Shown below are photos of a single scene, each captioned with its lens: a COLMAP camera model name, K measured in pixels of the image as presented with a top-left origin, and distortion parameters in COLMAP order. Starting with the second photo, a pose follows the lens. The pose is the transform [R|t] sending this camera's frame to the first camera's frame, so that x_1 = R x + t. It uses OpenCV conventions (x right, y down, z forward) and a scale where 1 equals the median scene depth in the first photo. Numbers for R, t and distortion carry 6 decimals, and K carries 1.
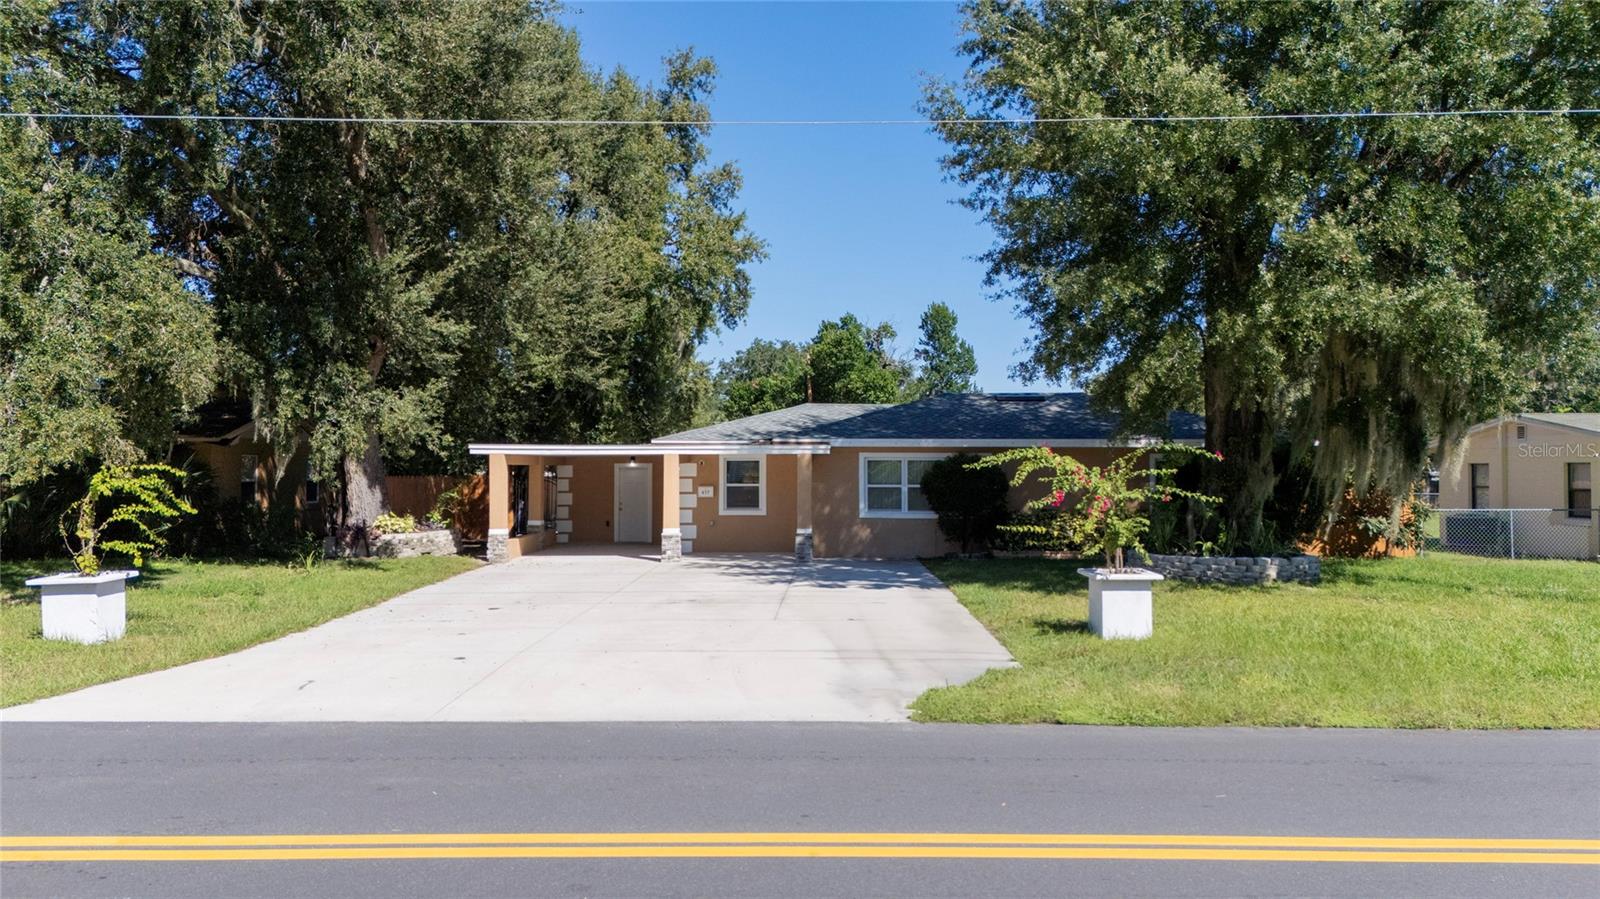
lens RADIAL K [[1141.7, 0, 798.6], [0, 1141.7, 468.6], [0, 0, 1]] dist [0.092924, -0.000102]
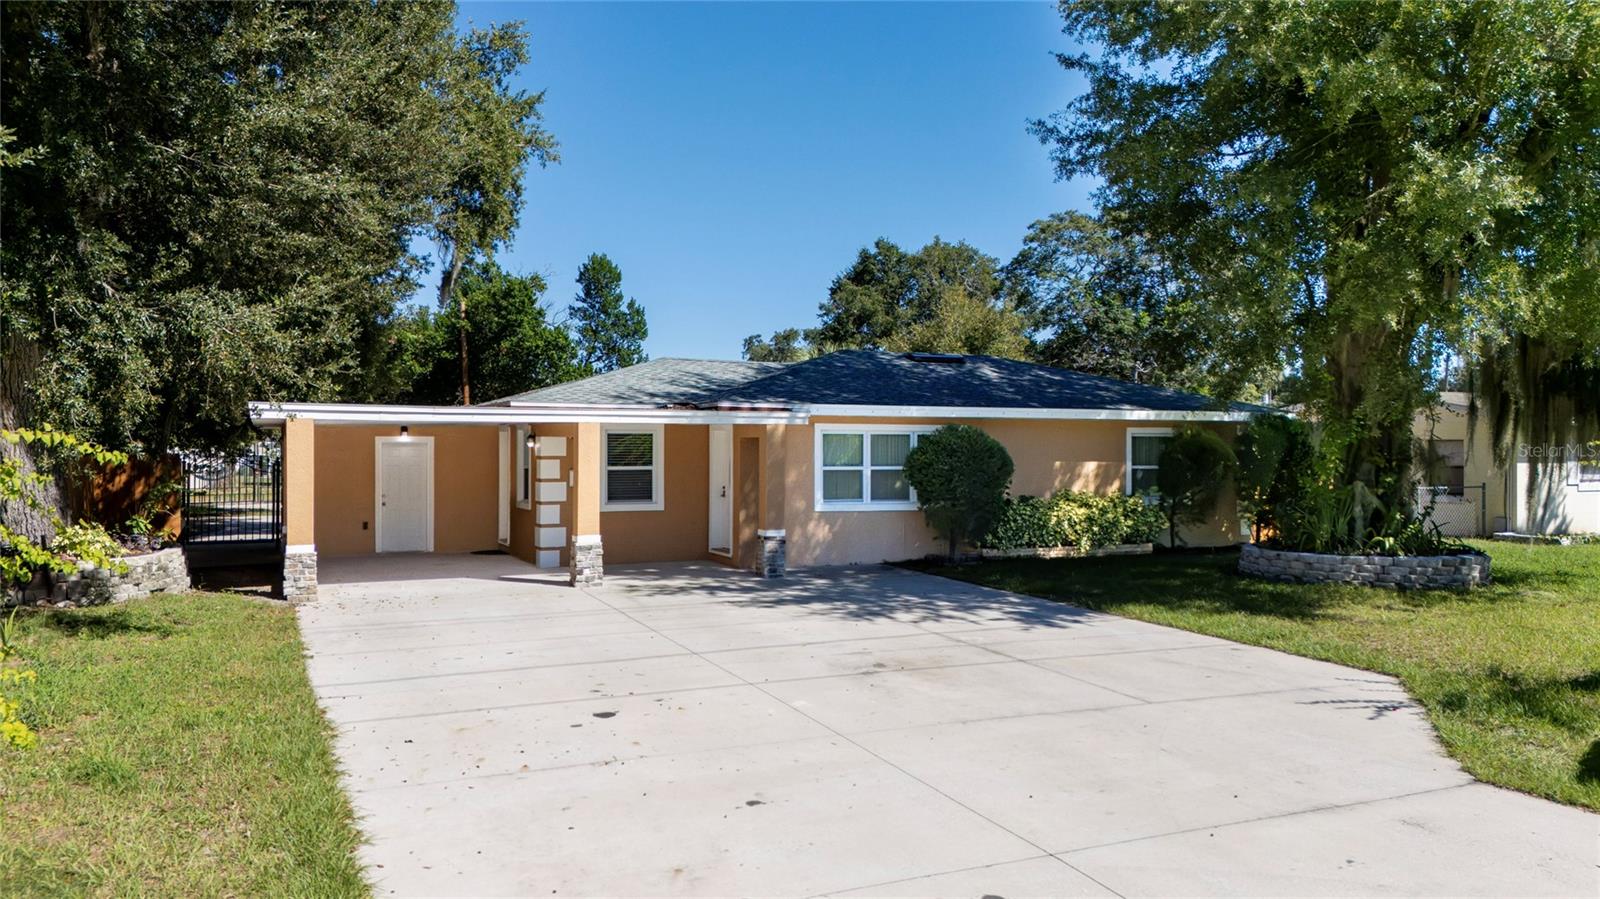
lens RADIAL K [[1161.2, 0, 798.6], [0, 1161.2, 469.2], [0, 0, 1]] dist [0.077165, -0.063007]
pose [[0.912941, -0.006925, 0.408033, -0.261744], [-0.001781, 0.999779, 0.020951, -0.000218], [-0.408088, -0.019854, 0.912727, 0.319136]]
